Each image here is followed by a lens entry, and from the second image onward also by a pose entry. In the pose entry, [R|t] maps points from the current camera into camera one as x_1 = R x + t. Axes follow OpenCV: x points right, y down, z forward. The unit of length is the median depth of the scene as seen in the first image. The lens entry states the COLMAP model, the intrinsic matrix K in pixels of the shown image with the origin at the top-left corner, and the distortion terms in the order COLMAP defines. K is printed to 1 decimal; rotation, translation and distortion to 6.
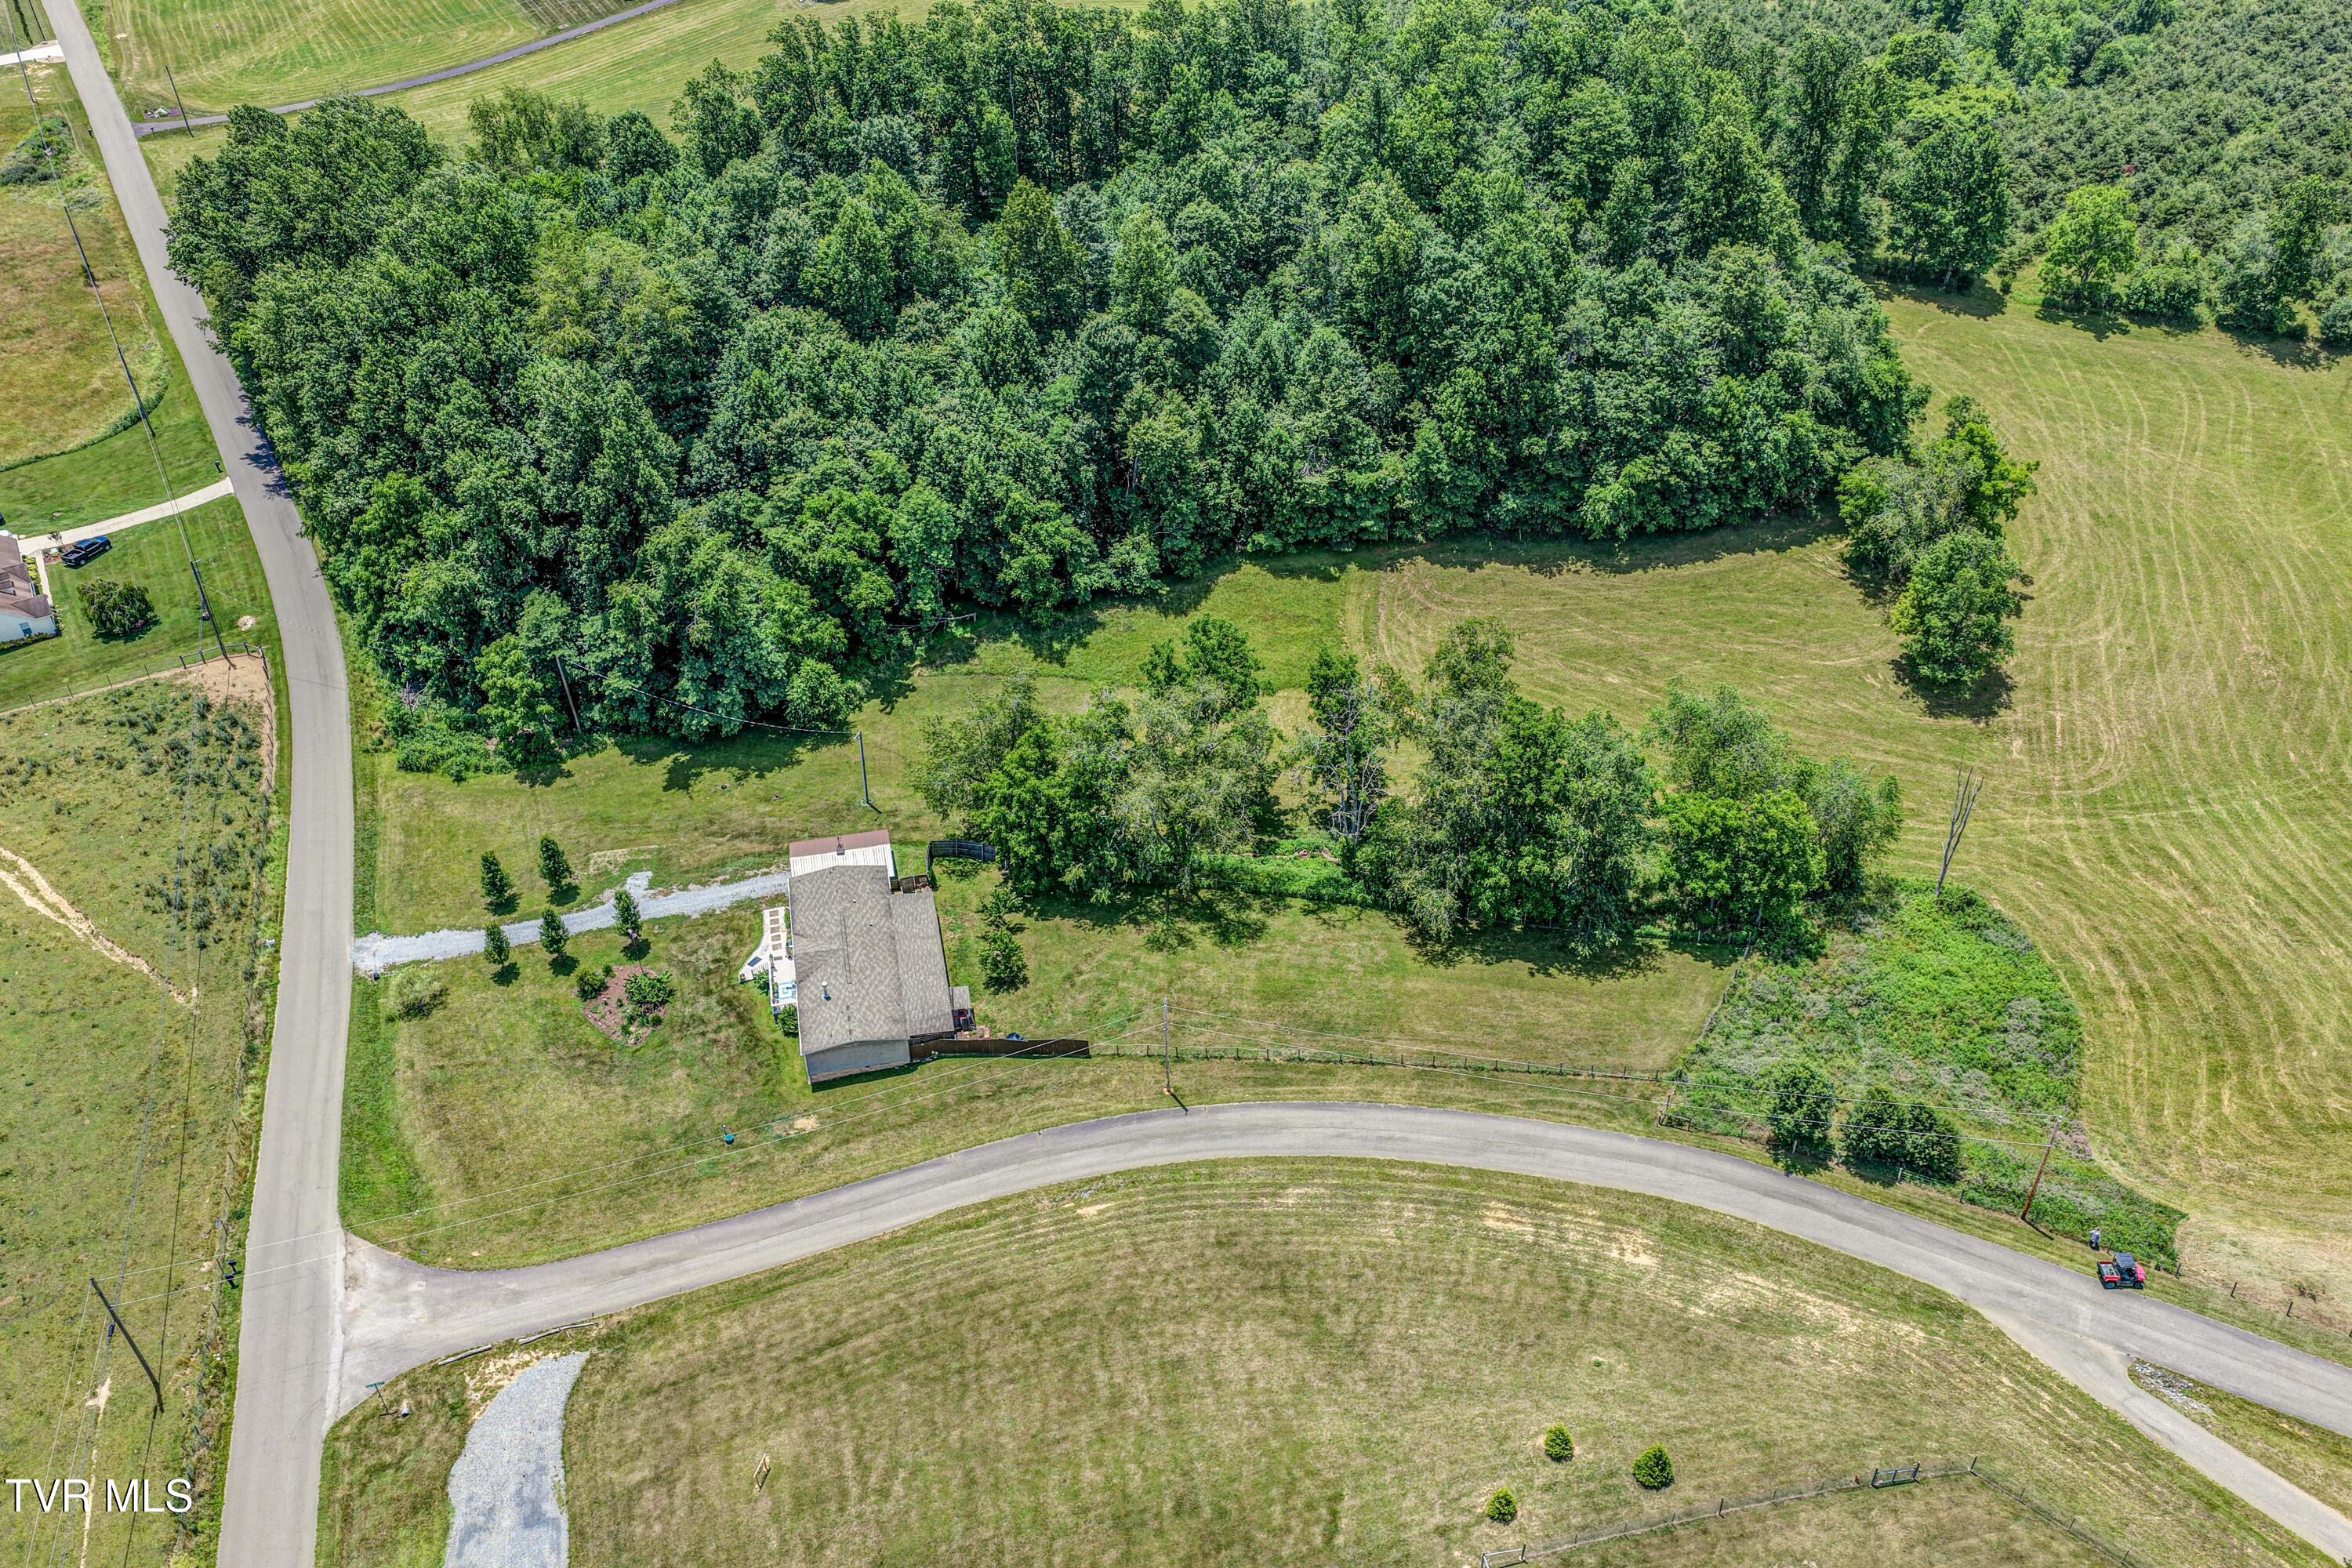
lens RADIAL K [[1949.9, 0, 1176.0], [0, 1949.9, 784.0], [0, 0, 1]] dist [-0.023513, 0.054396]
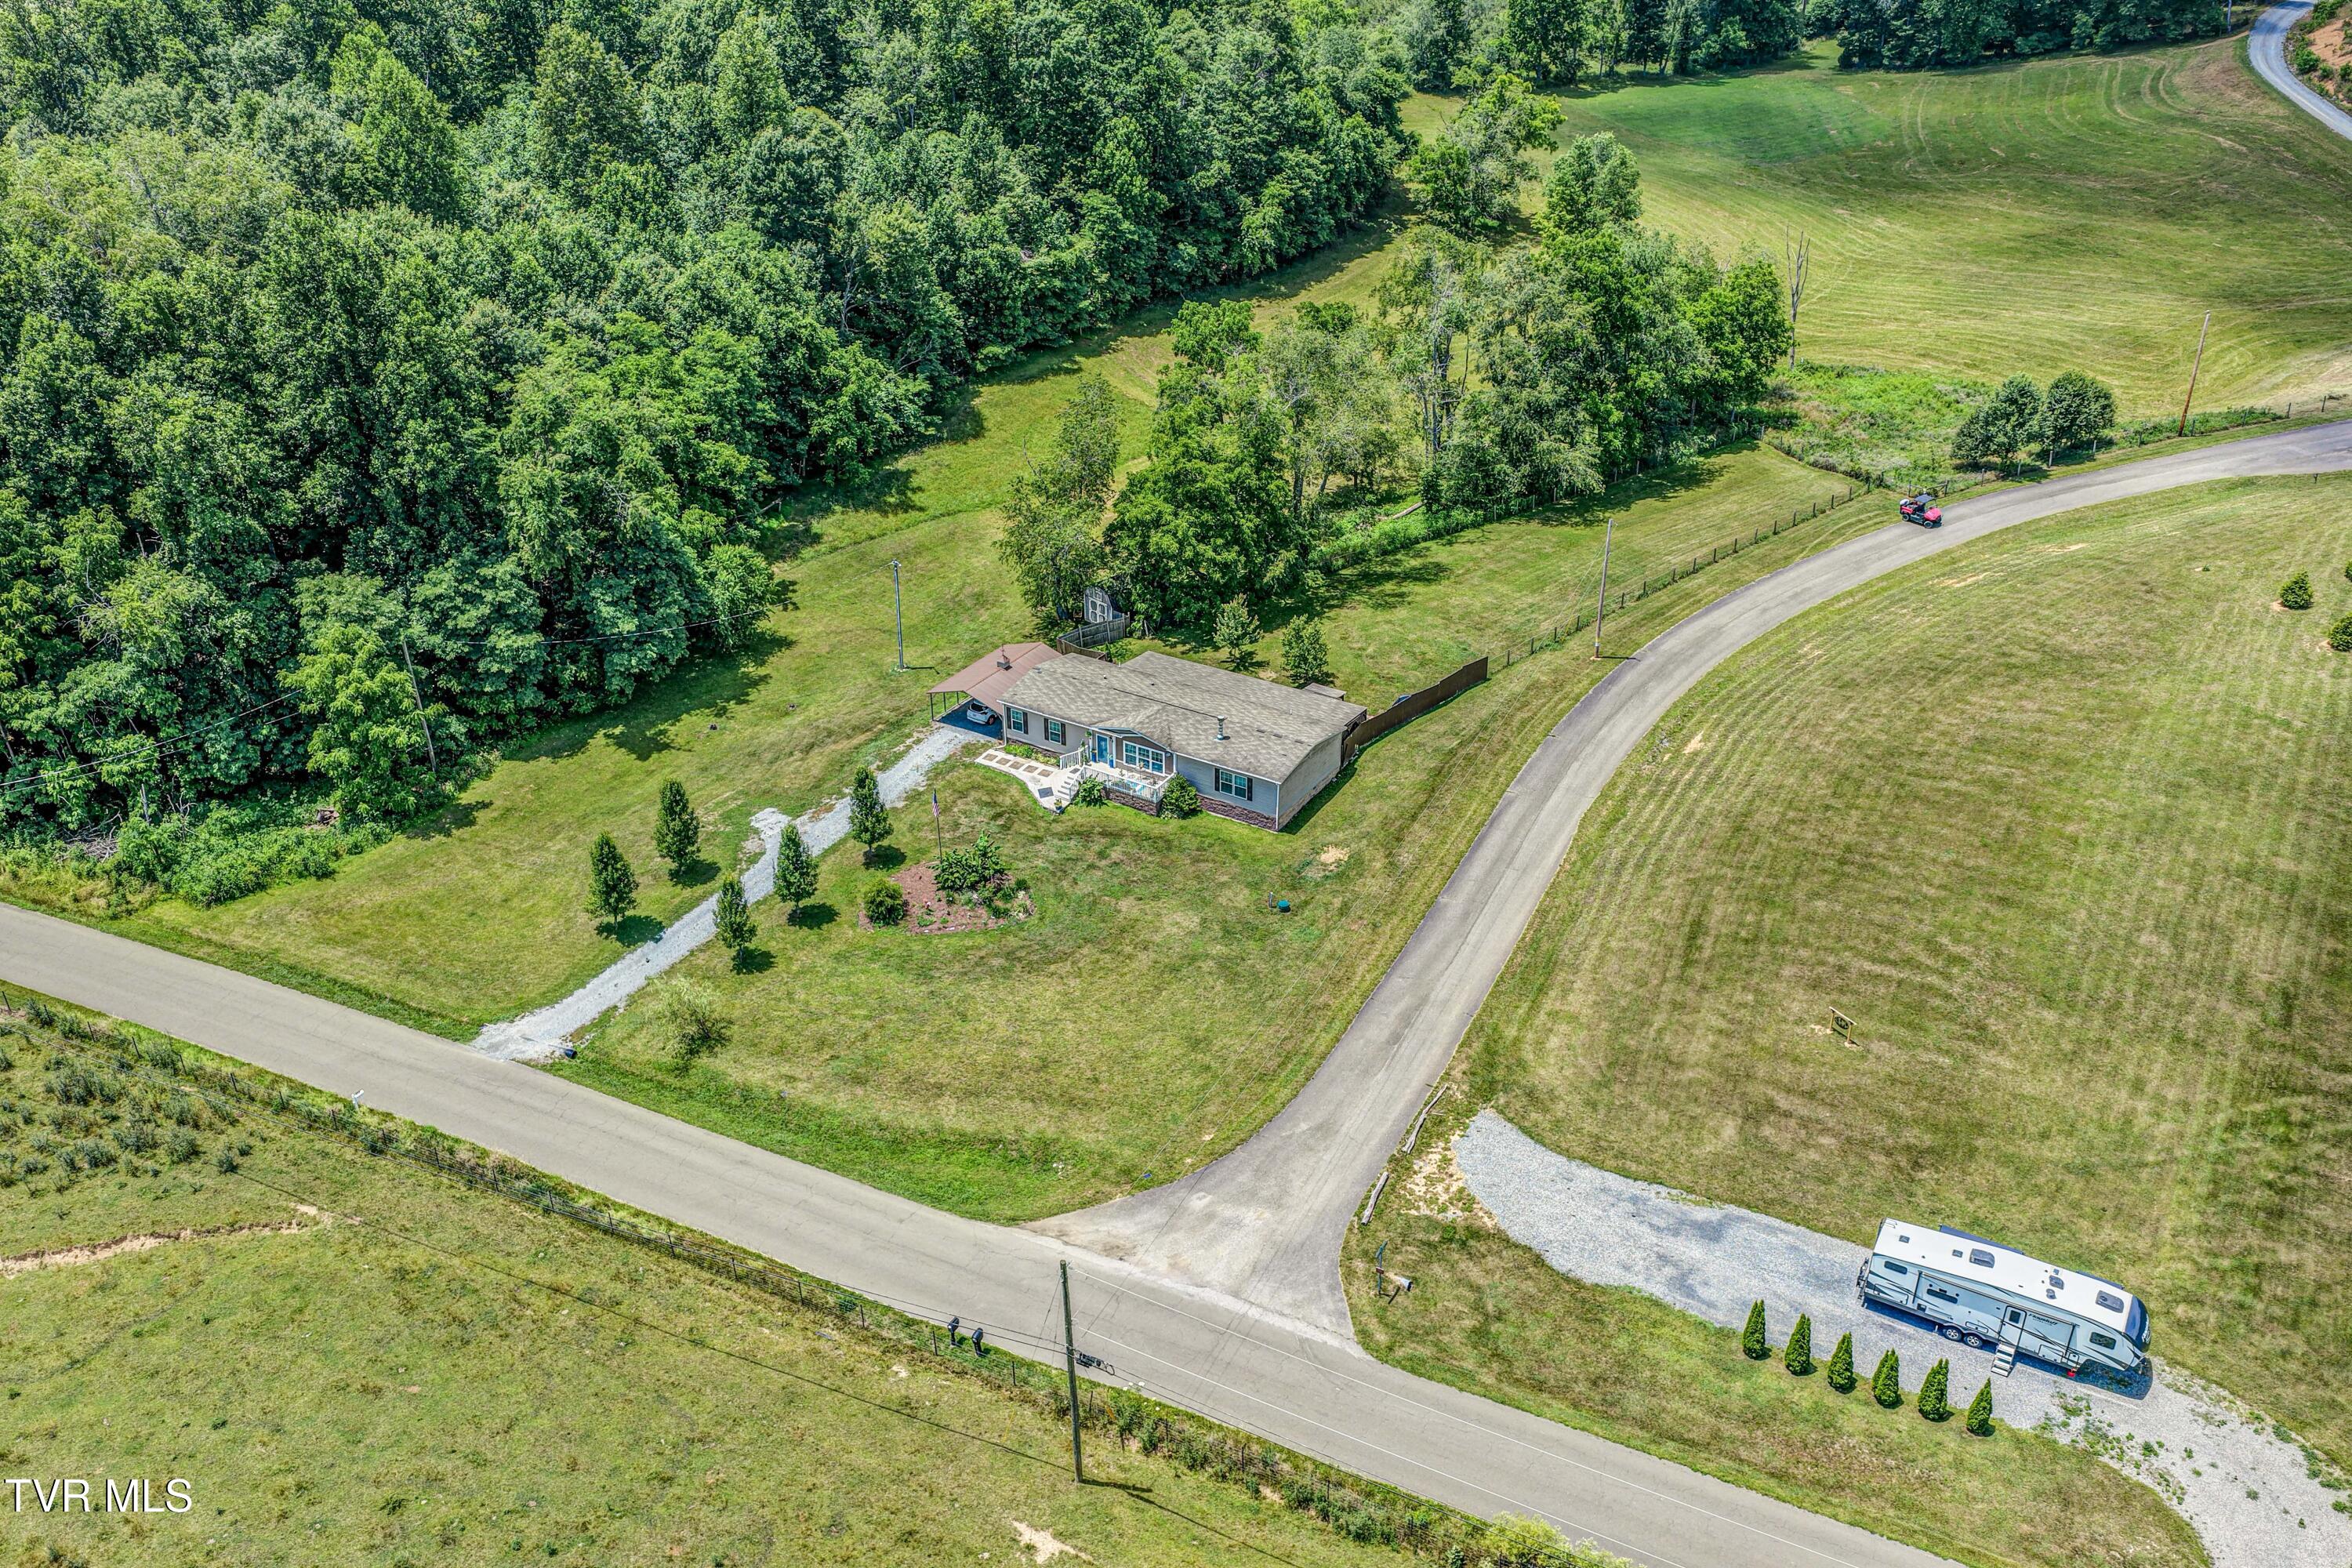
lens RADIAL K [[1954.1, 0, 1175.4], [0, 1954.1, 776.5], [0, 0, 1]] dist [-0.014160, 0.042590]
pose [[0.693935, -0.345936, 0.631493, -0.660533], [0.453218, 0.891346, -0.009747, 0.117651], [-0.559507, 0.292968, 0.775320, 0.399711]]
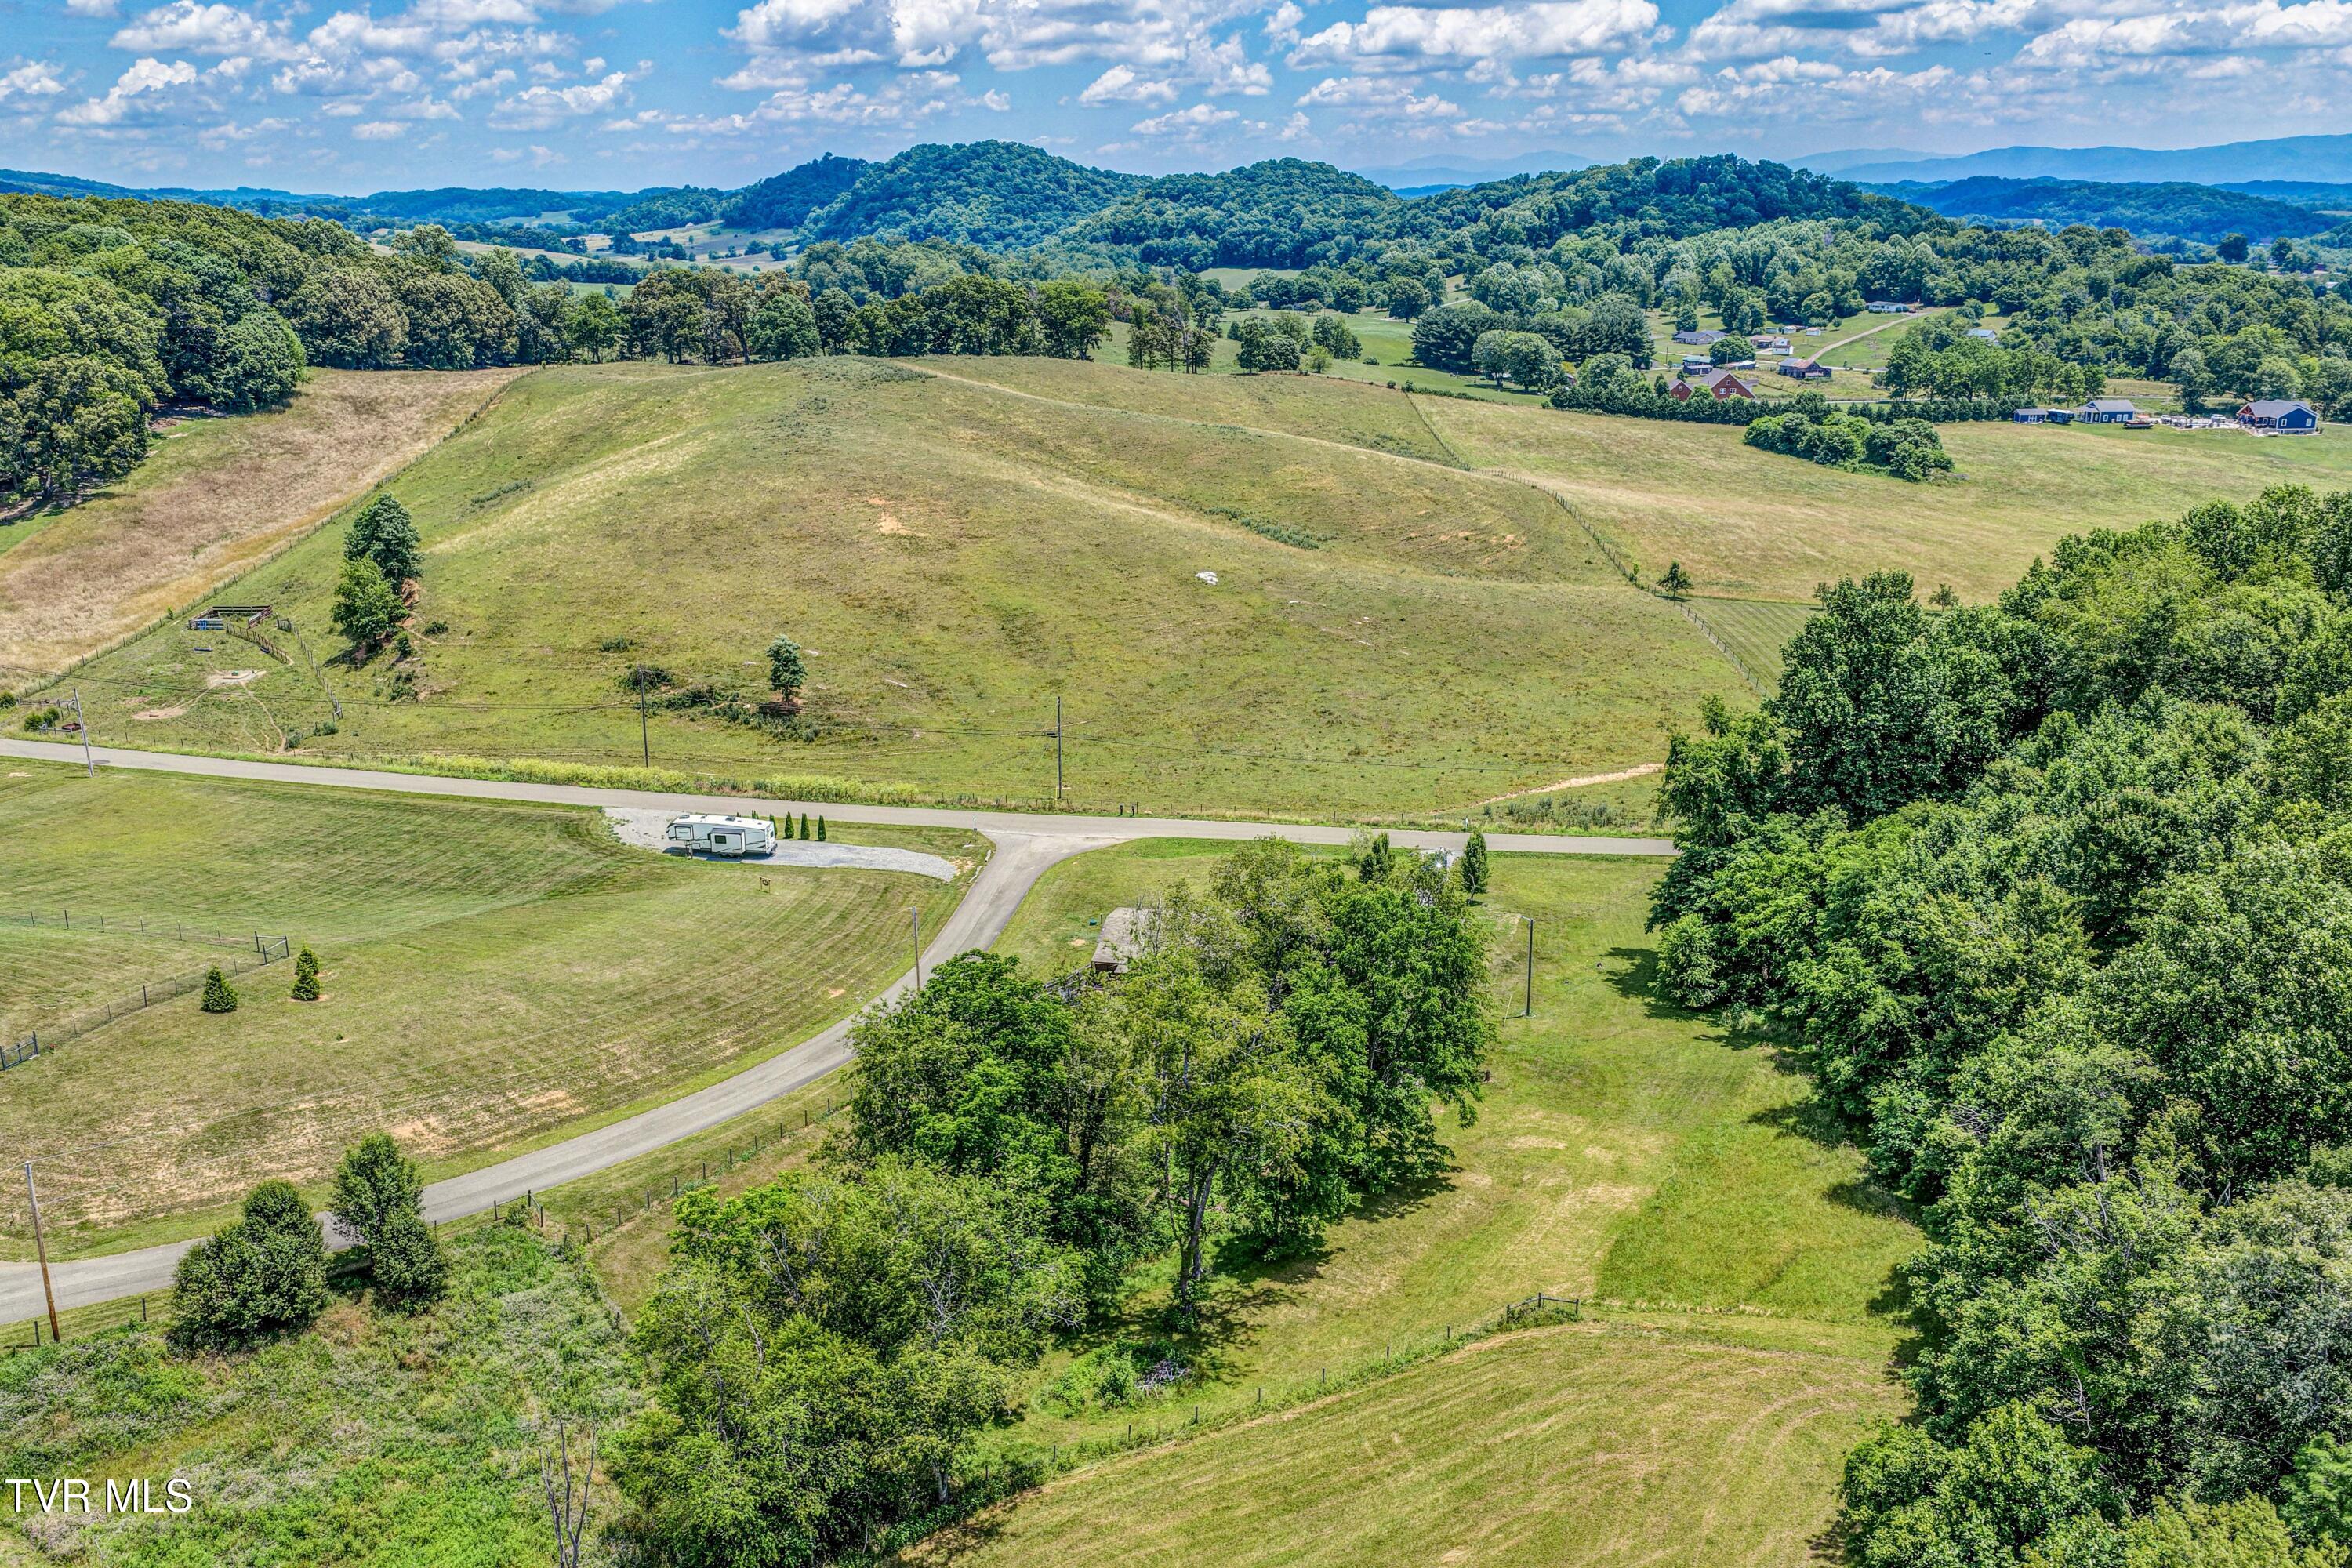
lens RADIAL K [[1954.1, 0, 1175.4], [0, 1954.1, 776.5], [0, 0, 1]] dist [-0.014160, 0.042590]
pose [[-0.386028, 0.272618, -0.881284, 0.715626], [-0.568158, 0.682375, 0.459957, -0.418501], [0.726759, 0.678265, -0.108525, 1.024832]]
